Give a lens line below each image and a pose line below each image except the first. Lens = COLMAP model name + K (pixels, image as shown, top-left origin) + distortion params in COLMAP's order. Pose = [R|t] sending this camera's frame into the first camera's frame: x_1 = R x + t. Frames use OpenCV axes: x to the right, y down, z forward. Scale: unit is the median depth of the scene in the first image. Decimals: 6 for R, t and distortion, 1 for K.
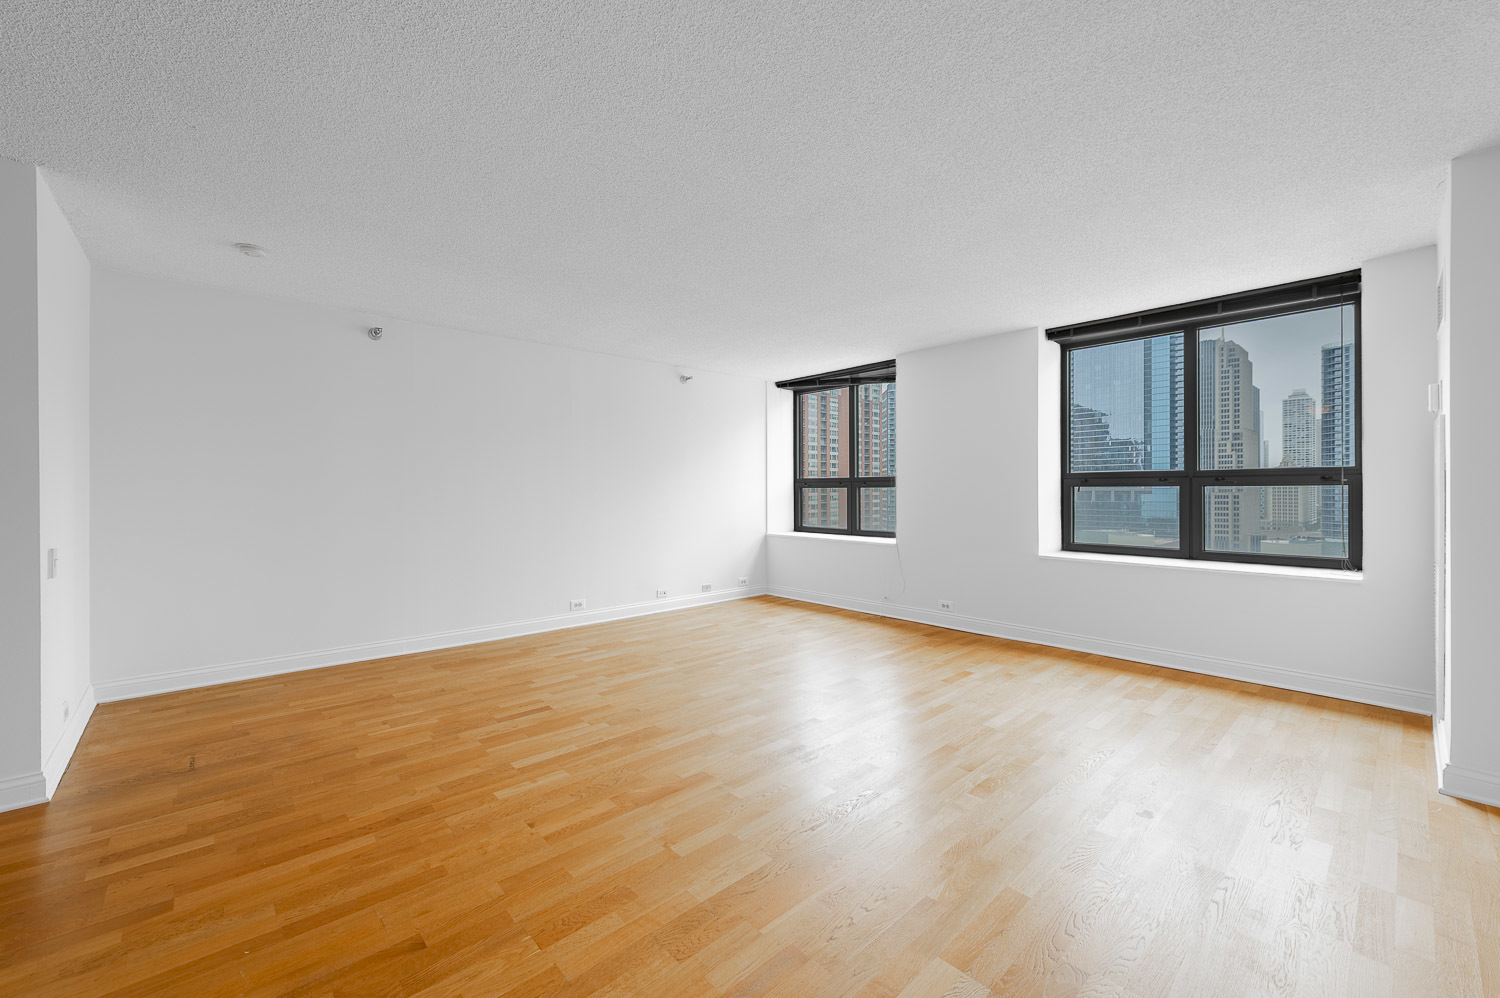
lens RADIAL K [[591.0, 0, 750.0], [0, 591.0, 499.0], [0, 0, 1]] dist [0.011898, -0.000102]
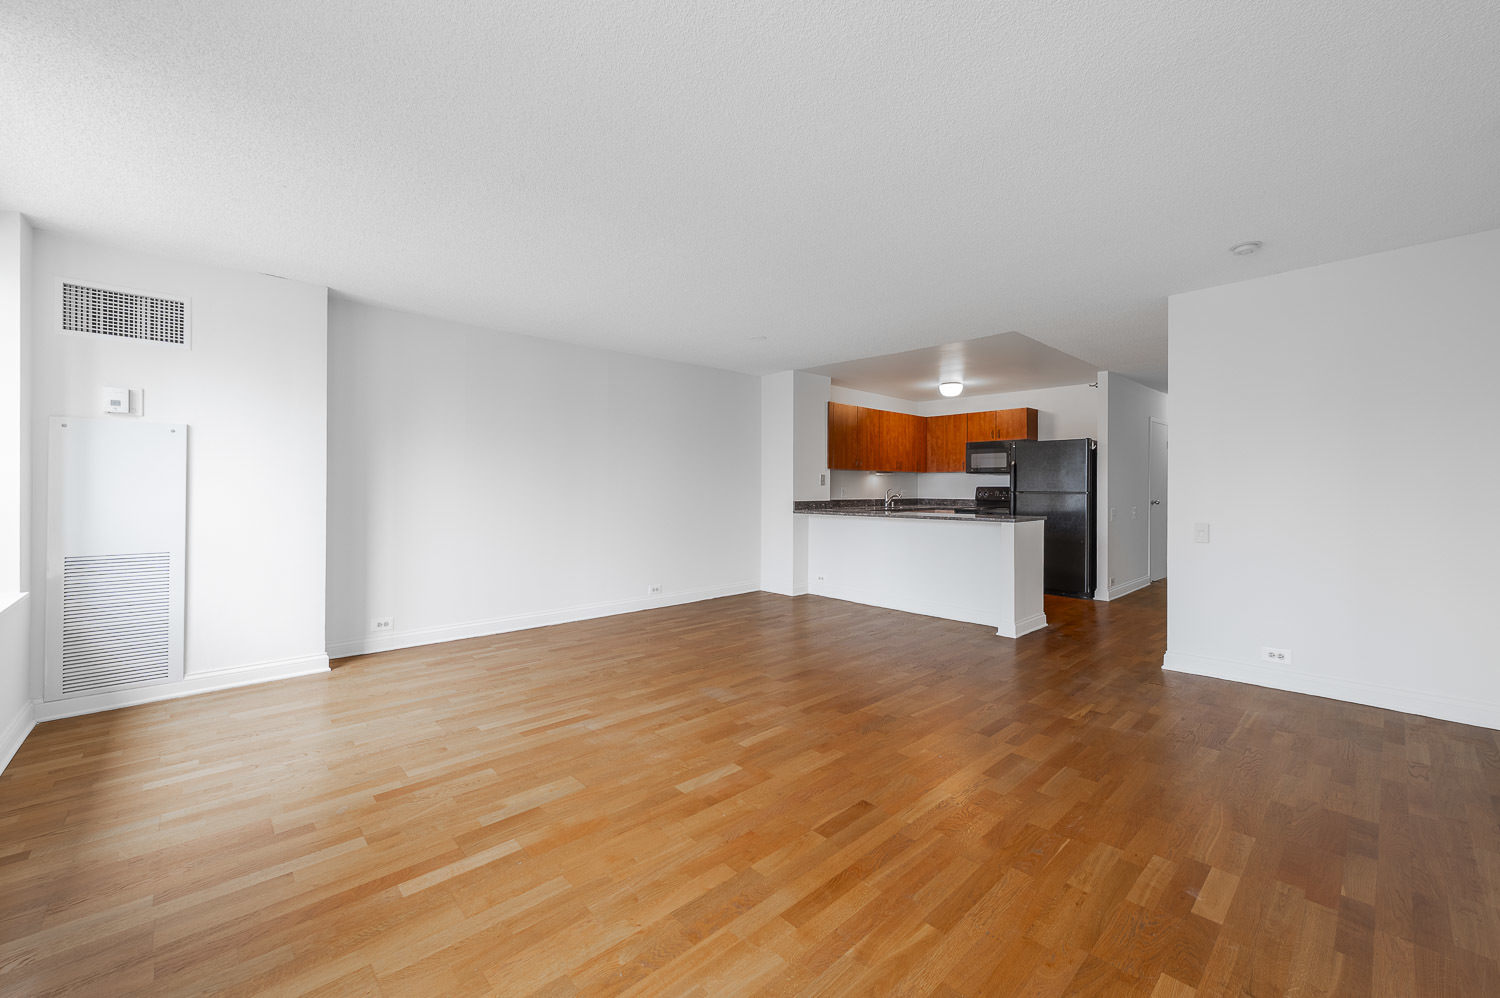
lens RADIAL K [[591.0, 0, 750.0], [0, 591.0, 499.0], [0, 0, 1]] dist [0.011898, -0.000102]
pose [[-0.999936, -0.000104, -0.011346, 0.011409], [-0.000506, 0.999371, 0.035459, -0.019663], [0.011335, 0.035463, -0.999307, 1.425078]]
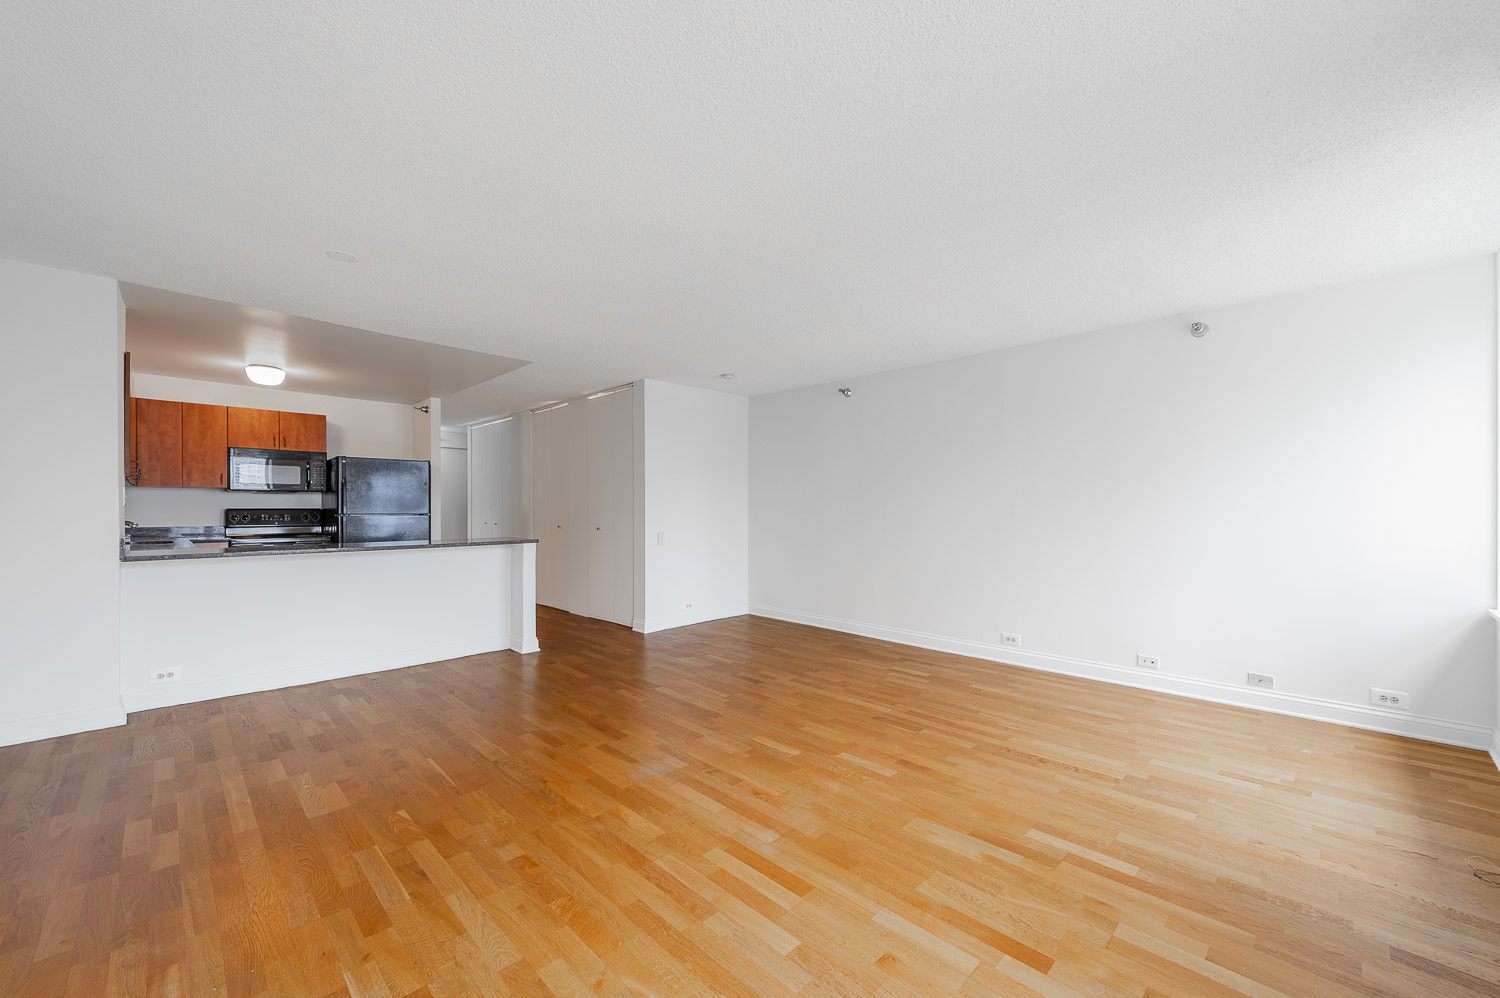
lens RADIAL K [[591.0, 0, 750.0], [0, 591.0, 499.0], [0, 0, 1]] dist [0.011898, -0.000102]
pose [[0.044990, -0.013737, -0.998893, 0.692863], [-0.014136, 0.999797, -0.014387, -0.011663], [0.998887, 0.014767, 0.044787, 0.703363]]
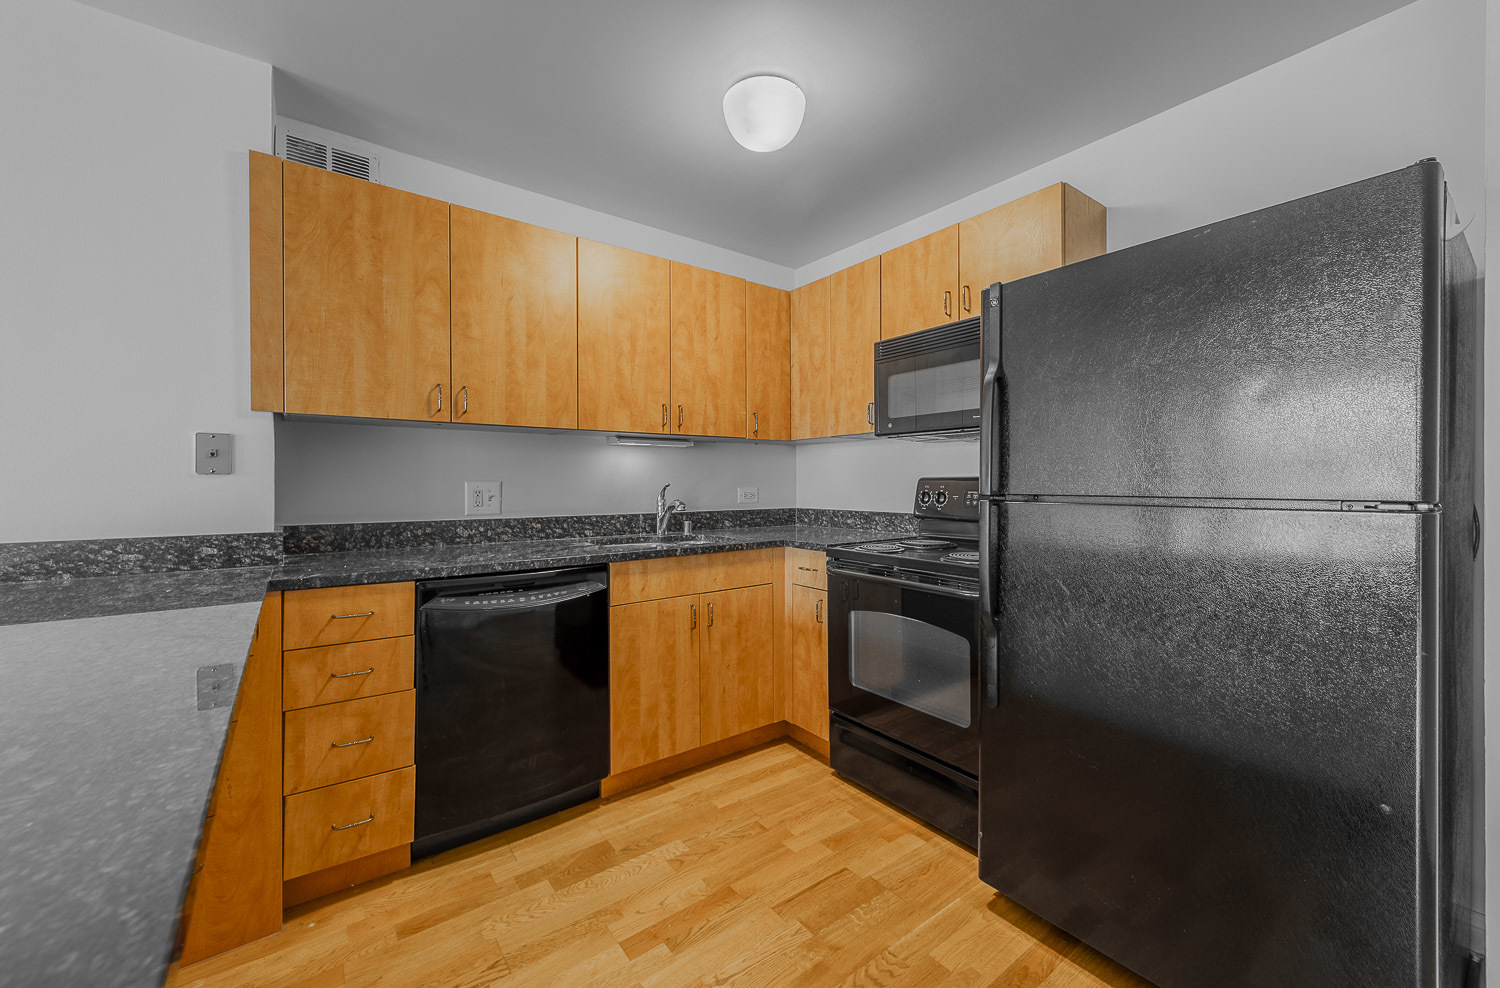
lens RADIAL K [[574.8, 0, 750.0], [0, 574.8, 494.0], [0, 0, 1]] dist [0.000373, 0.000009]
pose [[-0.995130, 0.004689, 0.098461, -0.603470], [0.008258, 0.999322, 0.035870, 0.001487], [-0.098226, 0.036509, -0.994494, 0.202503]]
